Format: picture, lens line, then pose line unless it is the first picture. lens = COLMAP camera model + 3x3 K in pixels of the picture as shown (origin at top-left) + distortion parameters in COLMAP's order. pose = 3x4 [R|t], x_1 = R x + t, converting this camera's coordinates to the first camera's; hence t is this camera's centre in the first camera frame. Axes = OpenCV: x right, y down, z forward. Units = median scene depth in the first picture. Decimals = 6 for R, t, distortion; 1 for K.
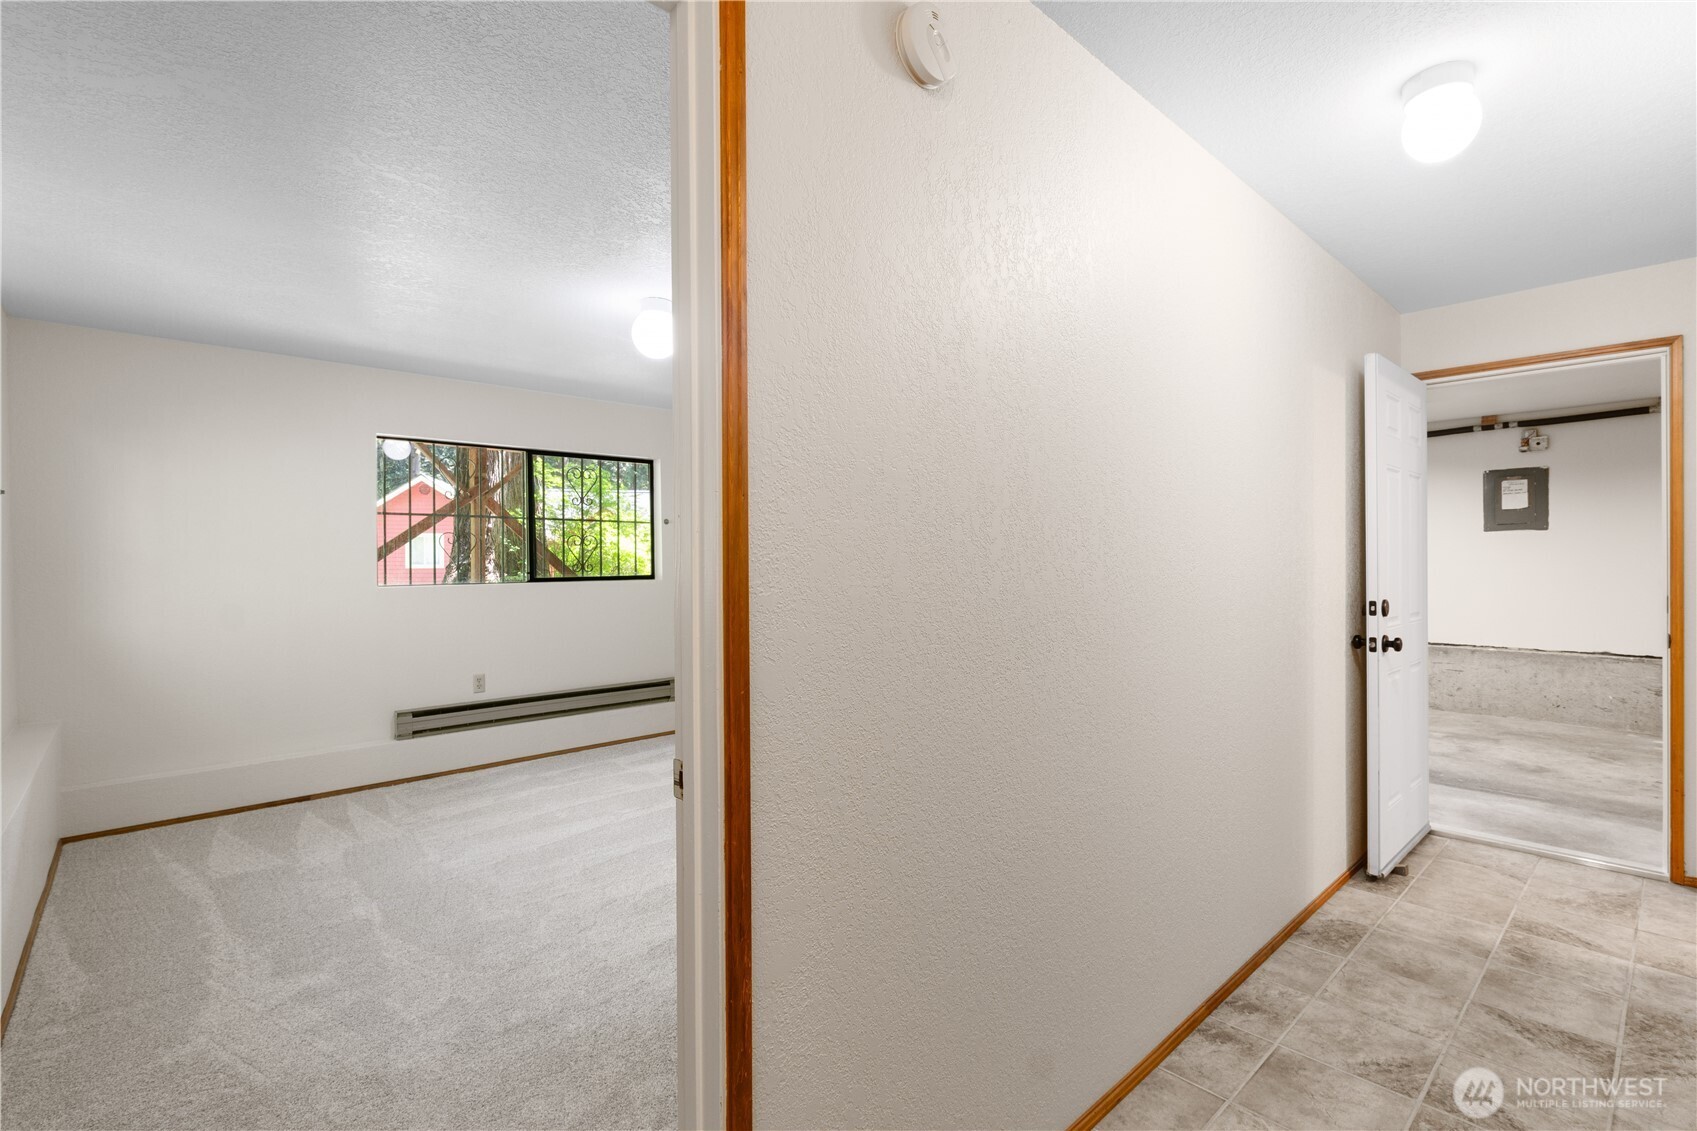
lens RADIAL K [[782.3, 0, 858.1], [0, 782.3, 566.7], [0, 0, 1]] dist [-0.007317, 0.000624]
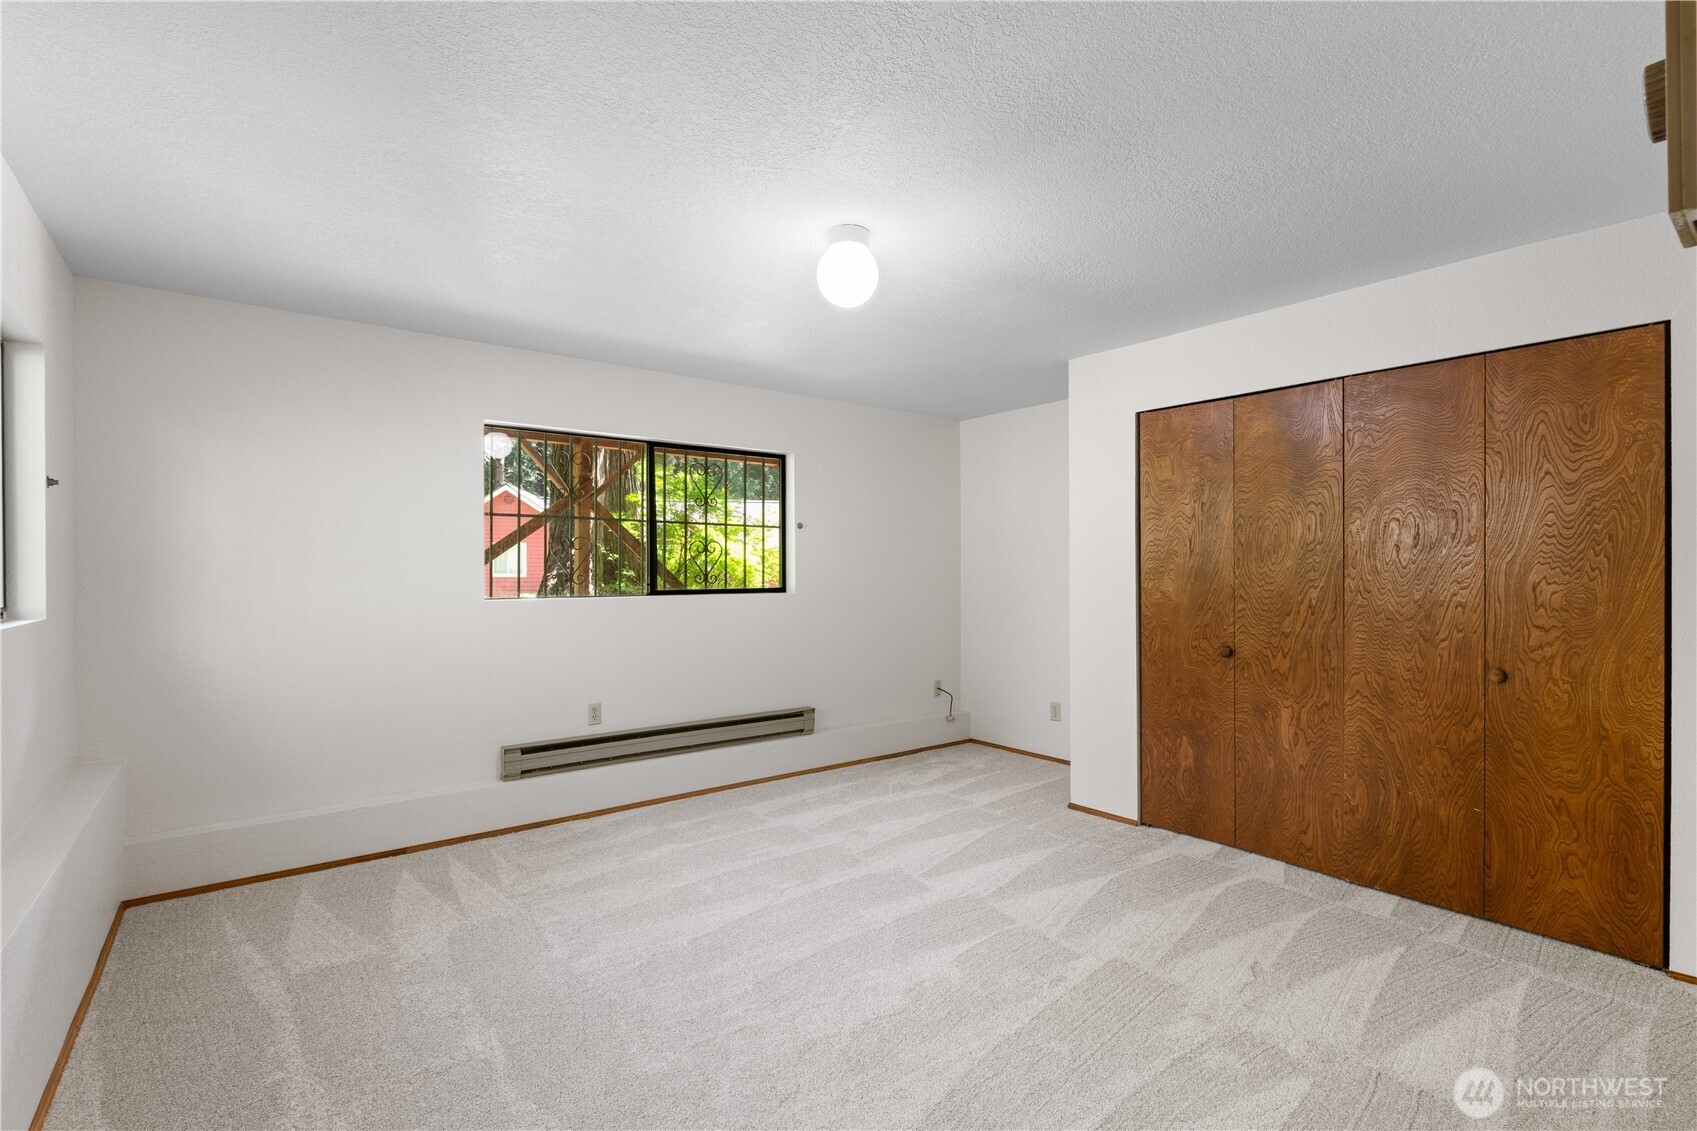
lens RADIAL K [[782.3, 0, 851.7], [0, 782.3, 568.8], [0, 0, 1]] dist [-0.007317, 0.000624]
pose [[0.996271, 0.005805, -0.086082, -0.186637], [-0.006834, 0.999909, -0.011667, -0.000891], [0.086007, 0.012212, 0.996220, 0.242211]]
